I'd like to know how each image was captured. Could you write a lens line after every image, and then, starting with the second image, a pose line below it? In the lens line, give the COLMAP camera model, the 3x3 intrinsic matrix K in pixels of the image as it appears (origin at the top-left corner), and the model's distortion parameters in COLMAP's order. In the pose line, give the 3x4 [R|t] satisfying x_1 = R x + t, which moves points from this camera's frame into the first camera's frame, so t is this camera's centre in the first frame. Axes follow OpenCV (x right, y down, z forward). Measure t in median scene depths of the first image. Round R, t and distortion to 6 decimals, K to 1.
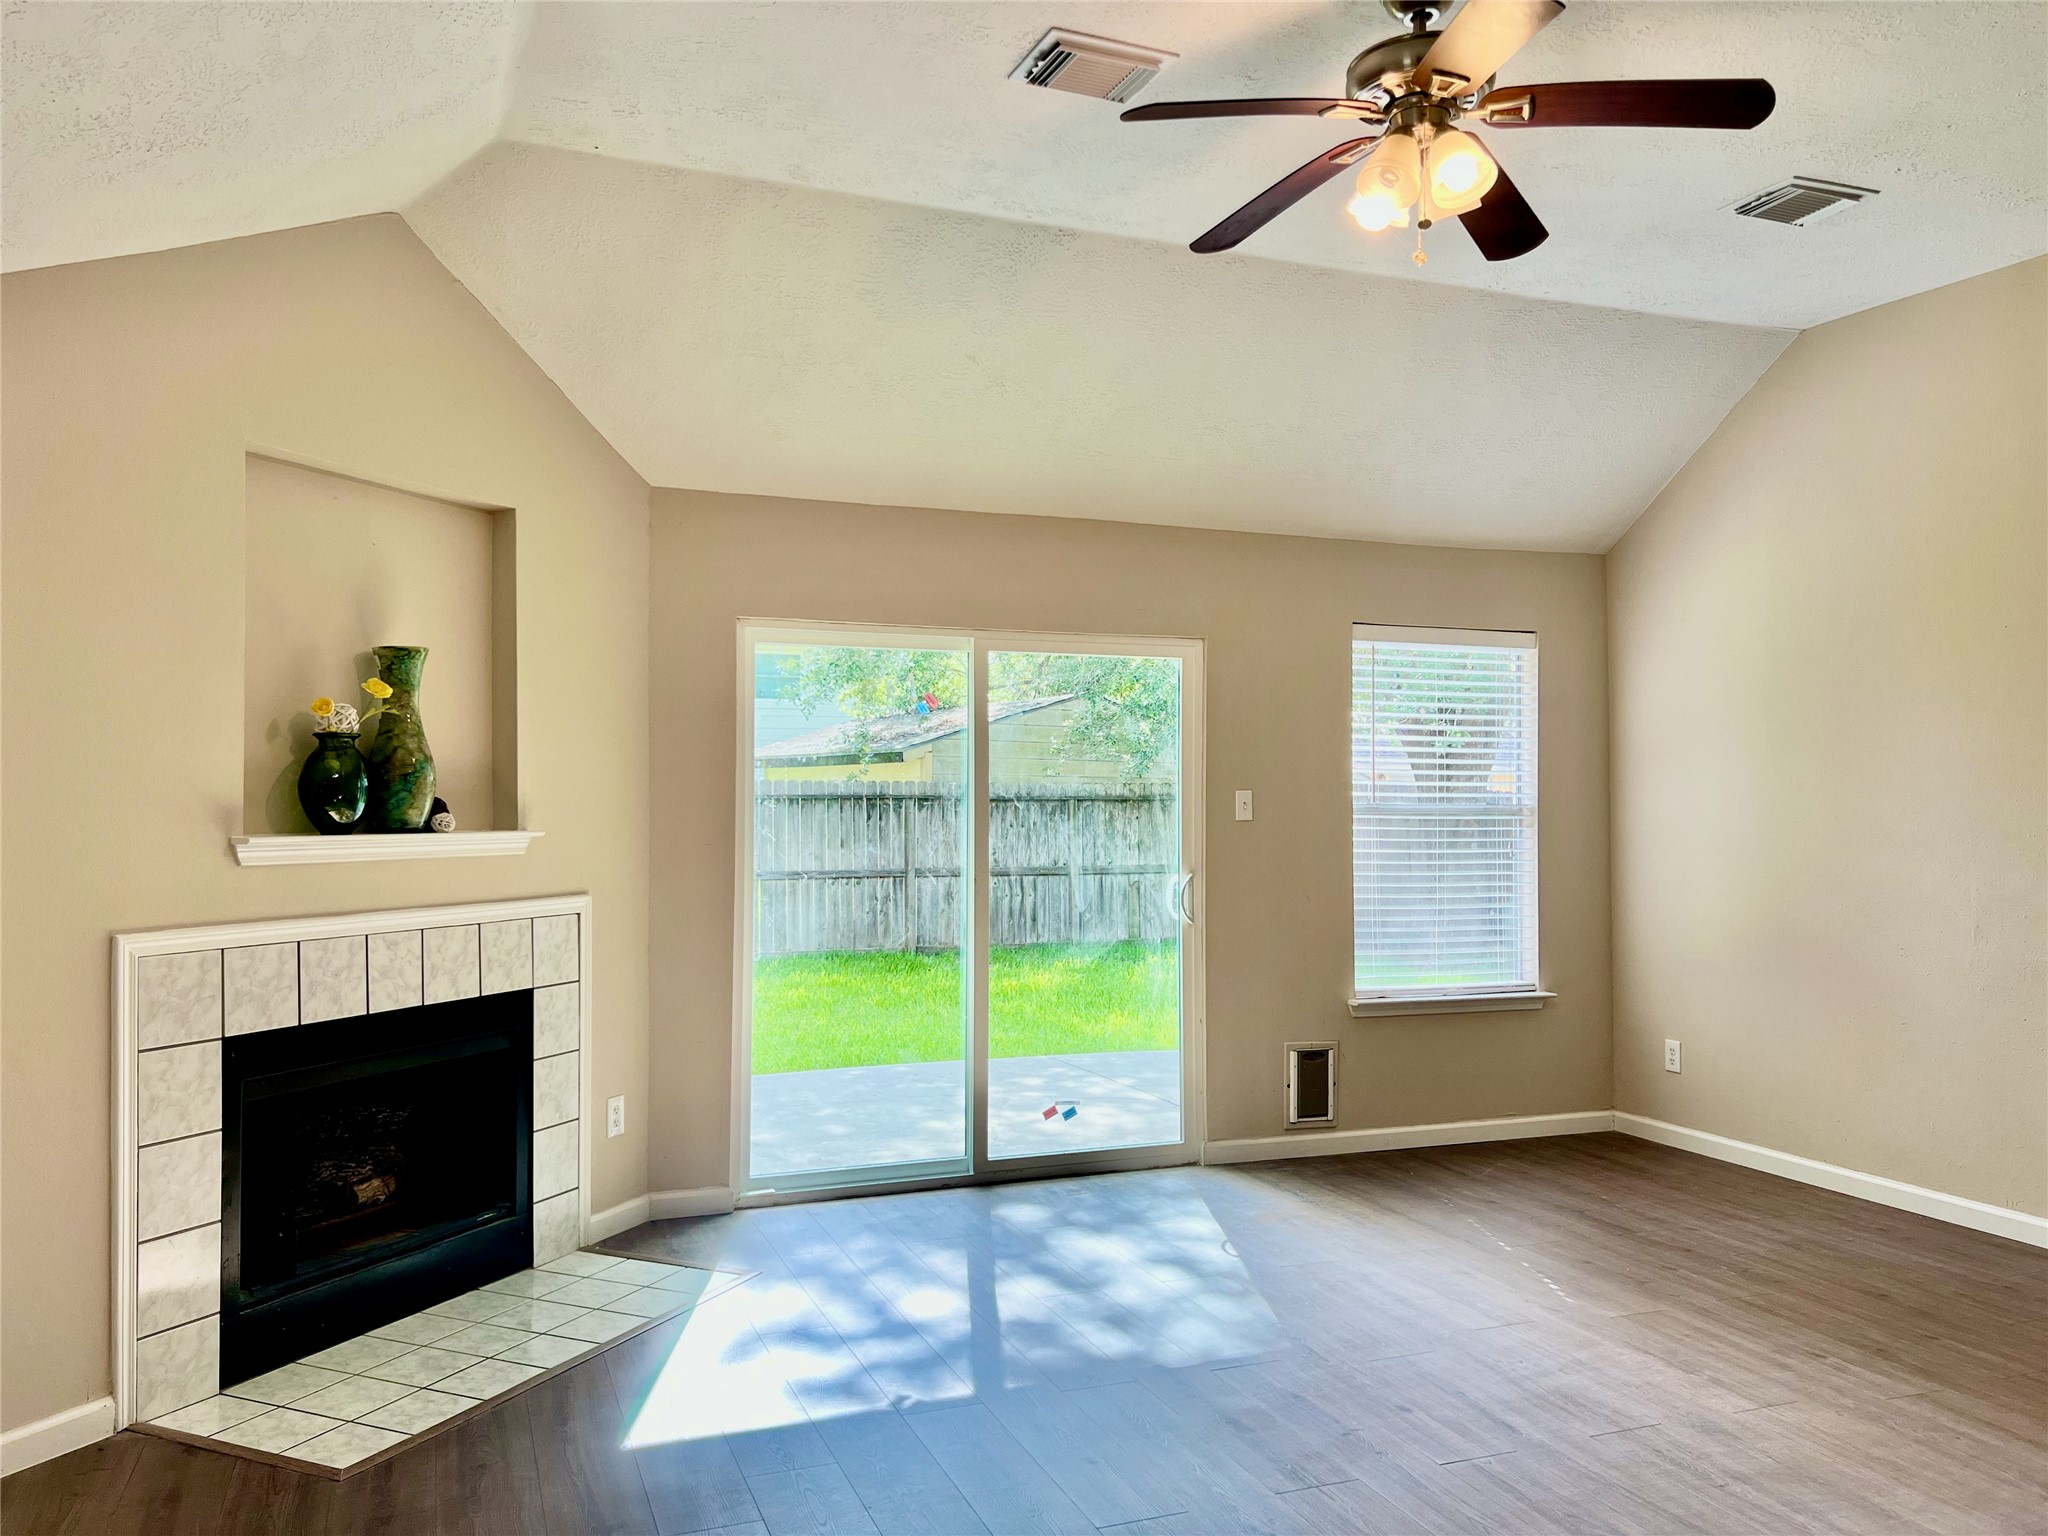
lens RADIAL K [[1534.1, 0, 1023.6], [0, 1534.1, 774.0], [0, 0, 1]] dist [0.043521, -0.044889]
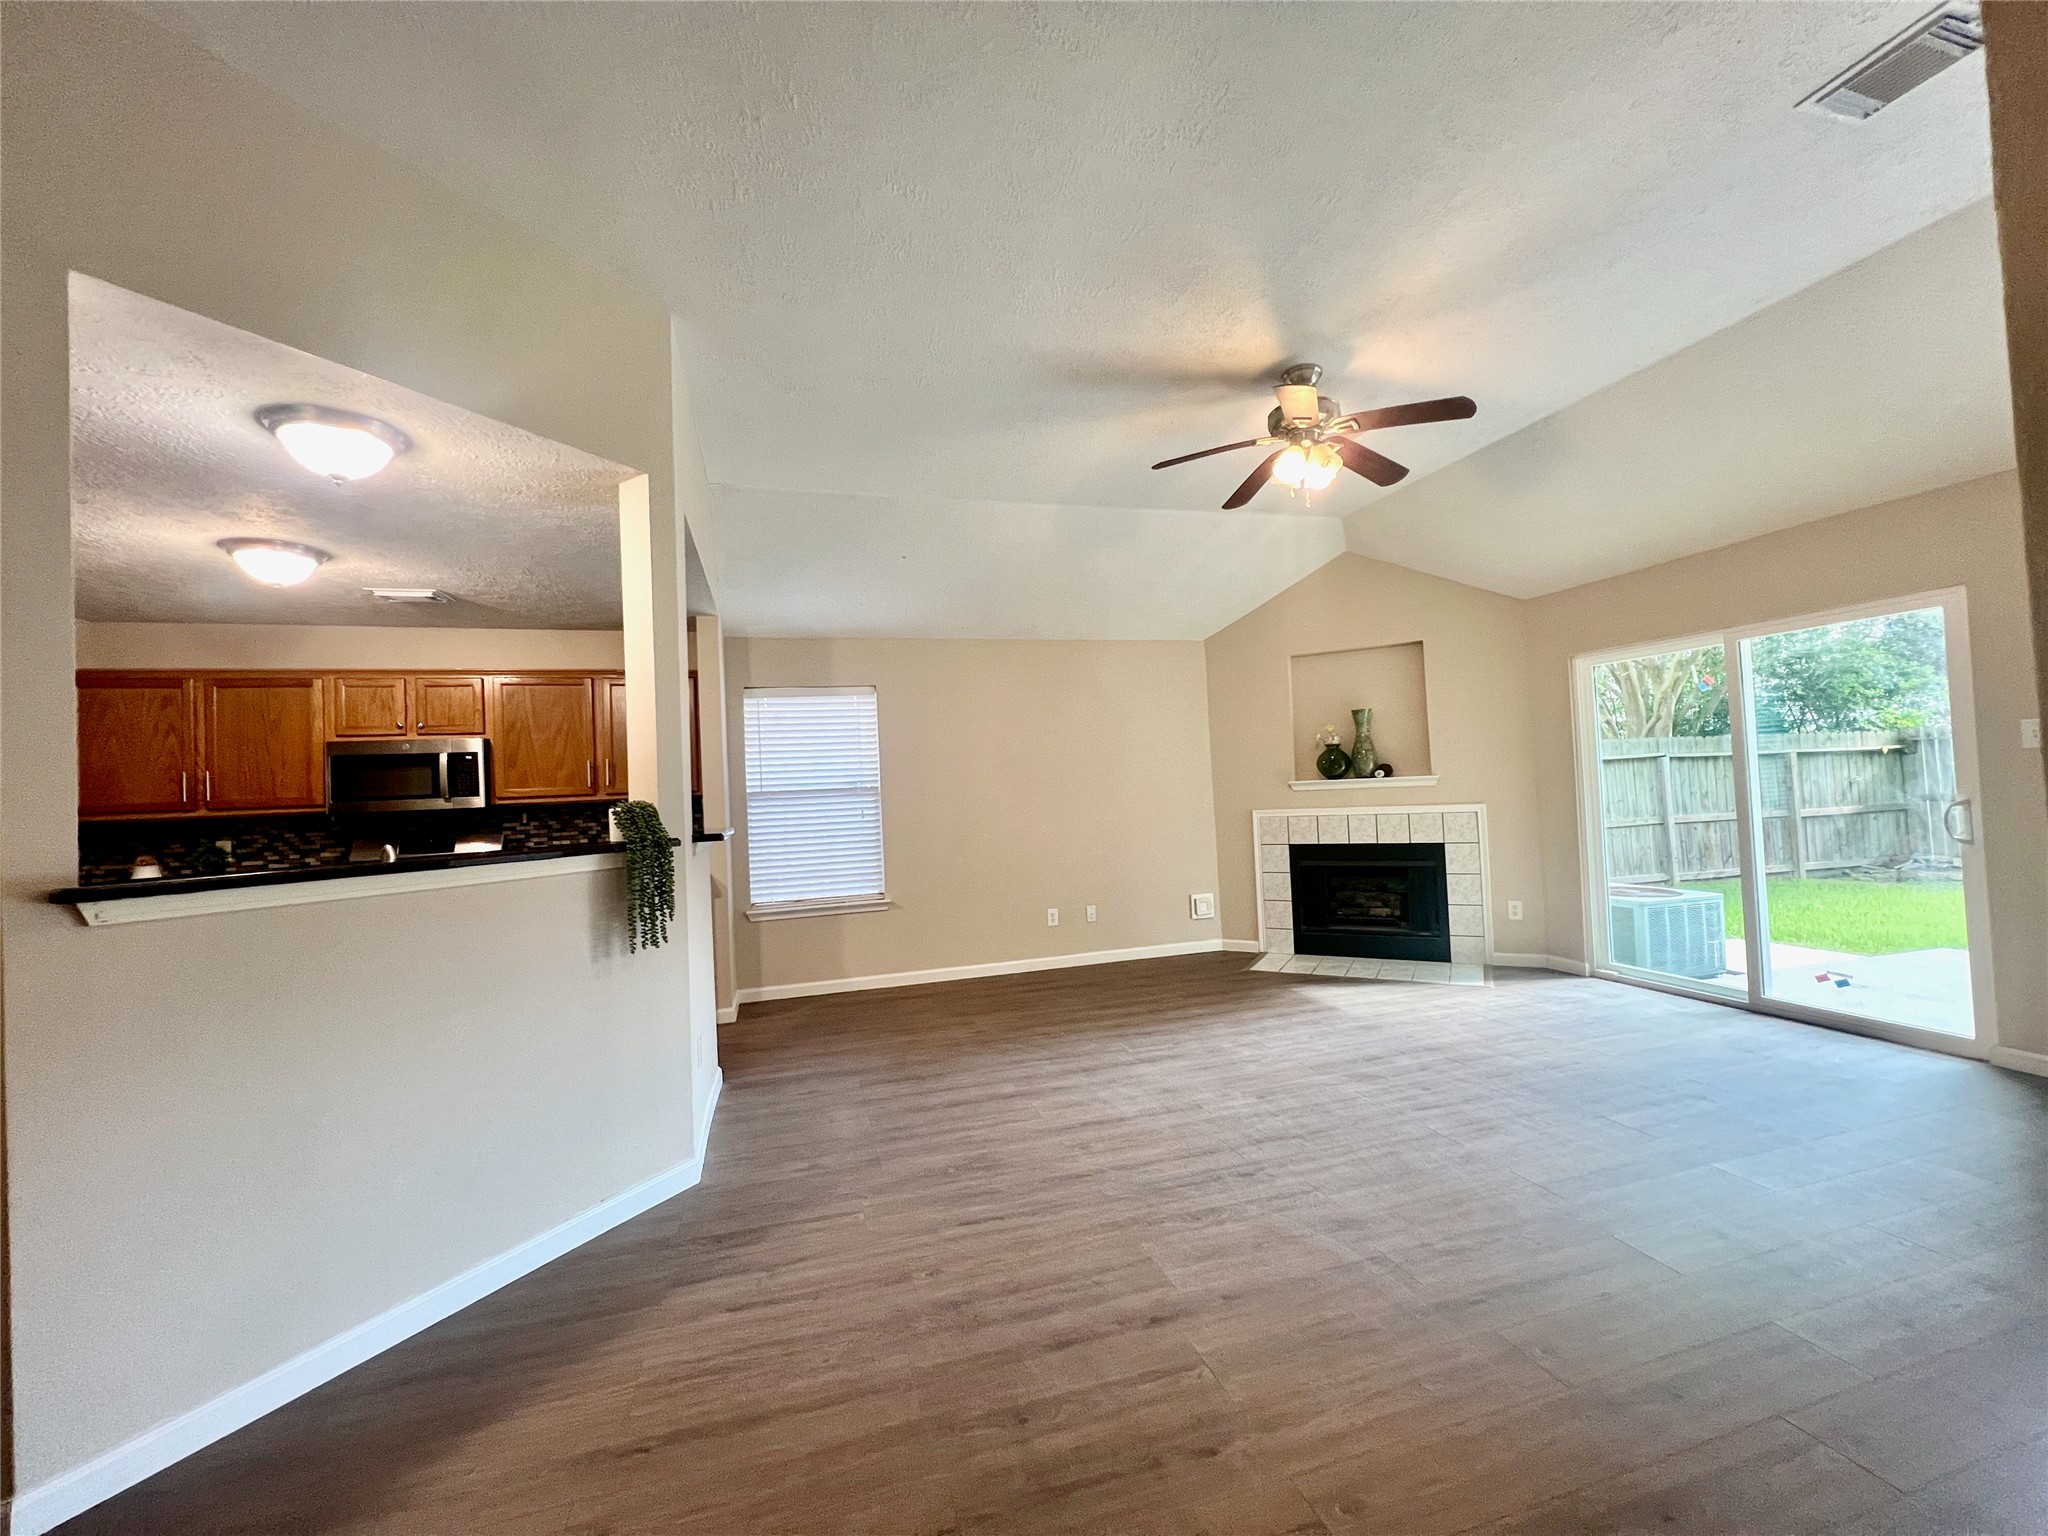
lens RADIAL K [[817.2, 0, 1024.0], [0, 817.2, 768.0], [0, 0, 1]] dist [0.000367, 0.000038]
pose [[-0.088872, -0.022033, -0.995799, 1.059507], [0.064916, 0.997502, -0.027864, 0.020954], [0.993925, -0.067120, -0.087220, 0.531080]]
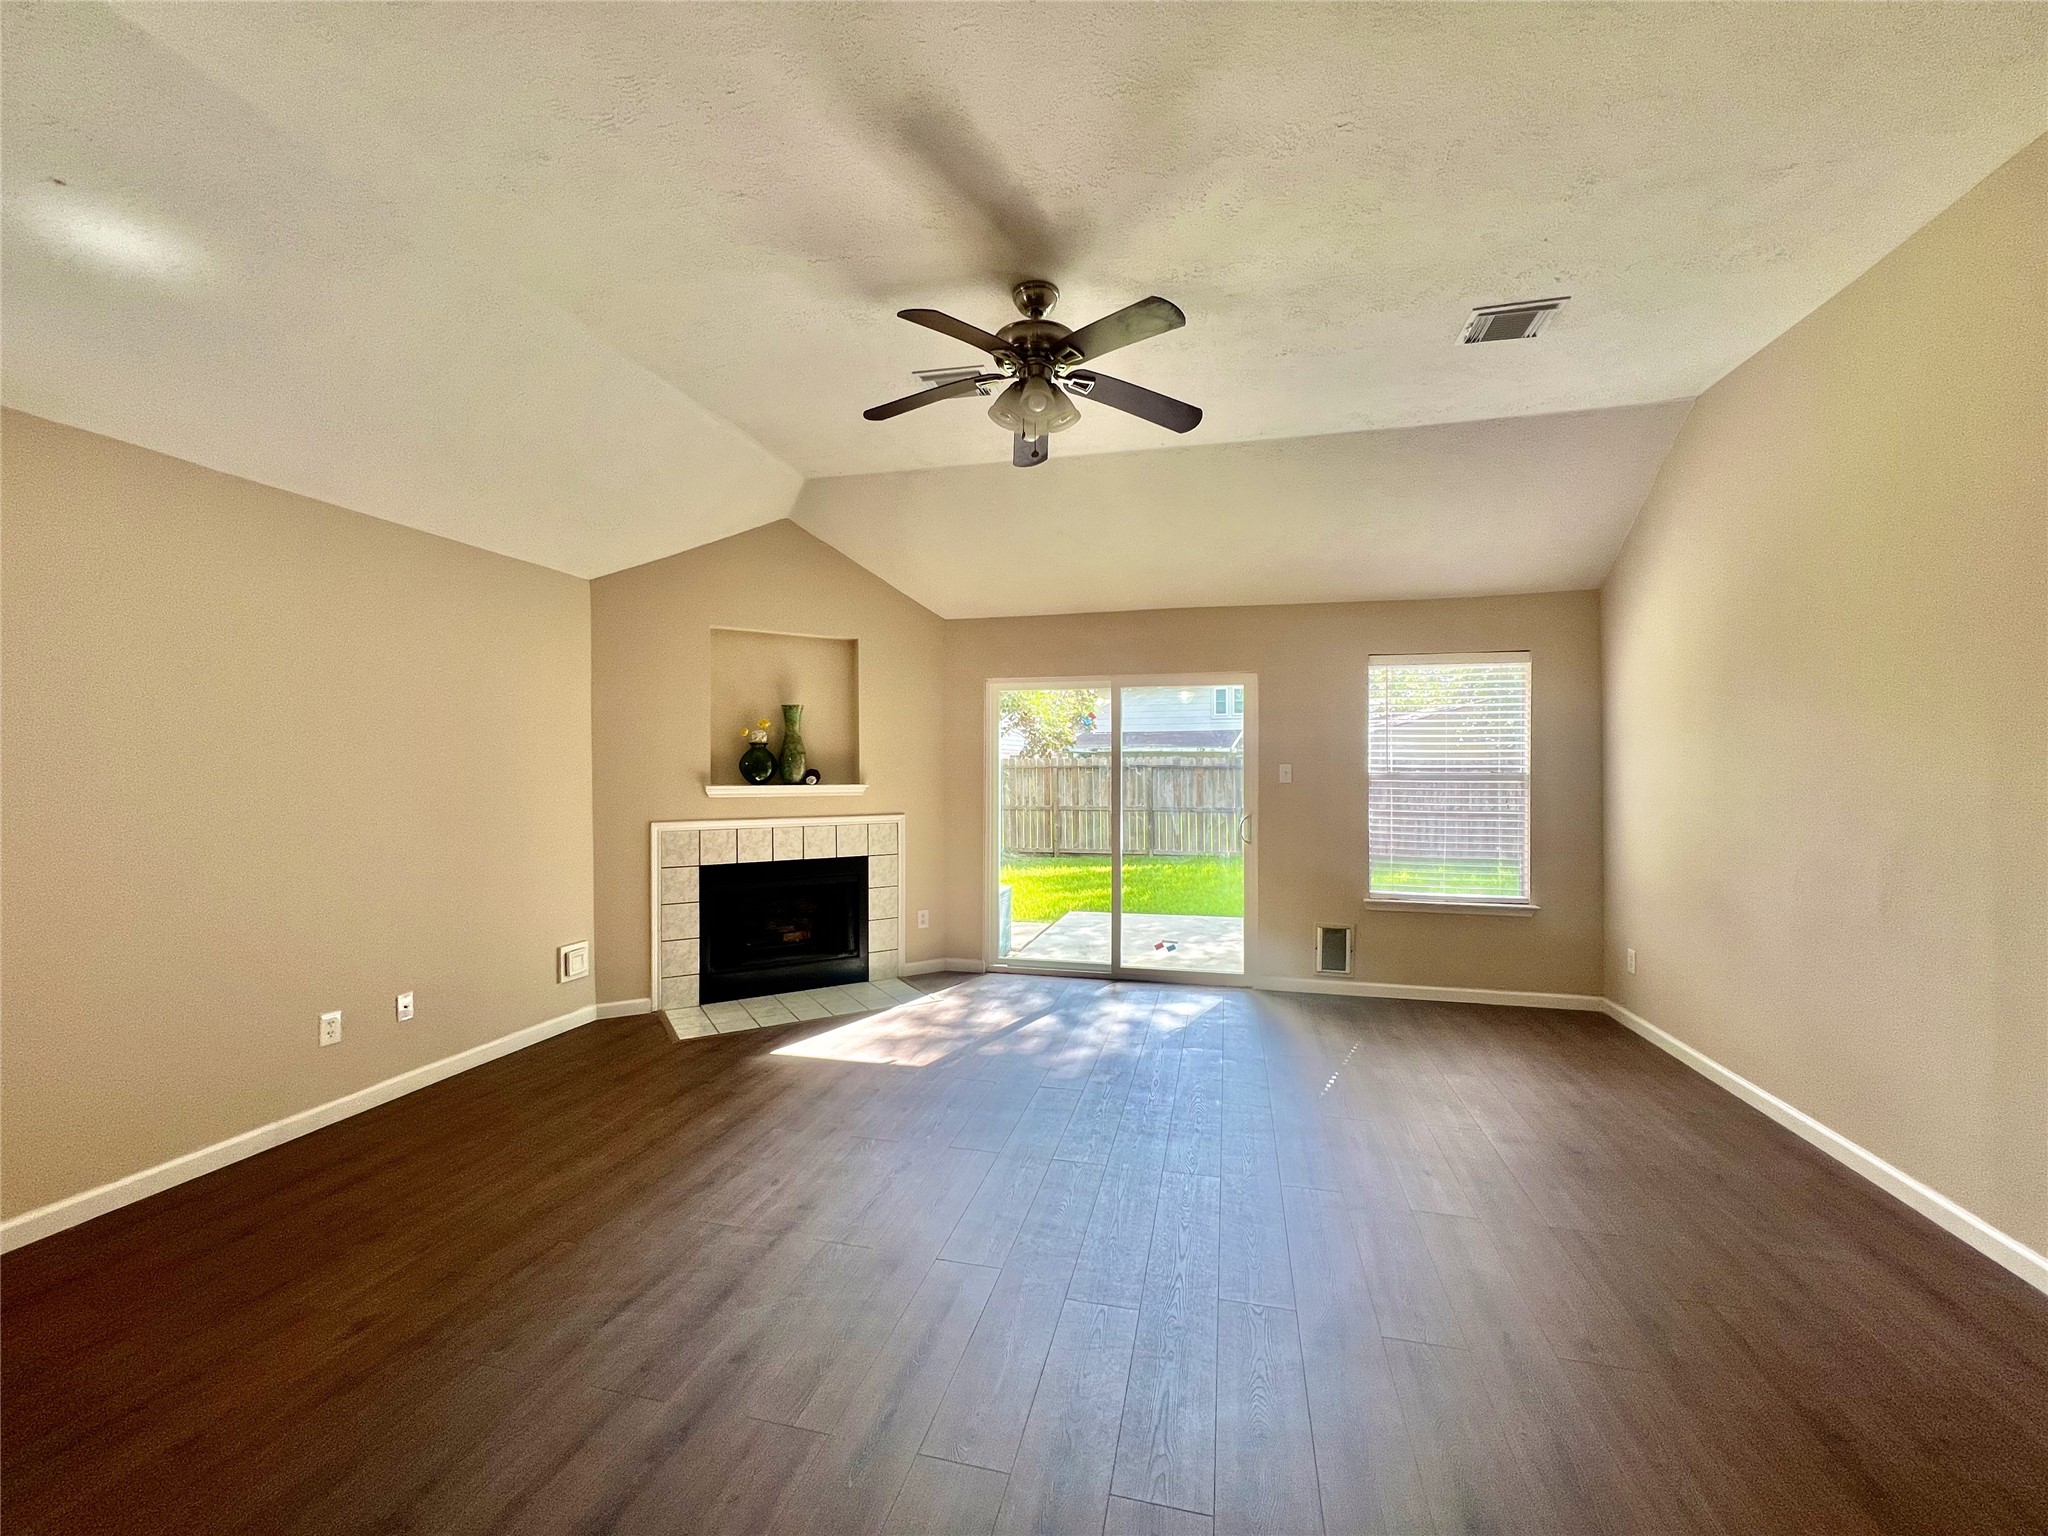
lens RADIAL K [[817.2, 0, 1024.0], [0, 817.2, 768.0], [0, 0, 1]] dist [0.000367, 0.000038]
pose [[0.820323, -0.002734, -0.571894, 0.583811], [0.011276, 0.999872, 0.011394, 0.002518], [0.571789, -0.015795, 0.820249, 0.186906]]
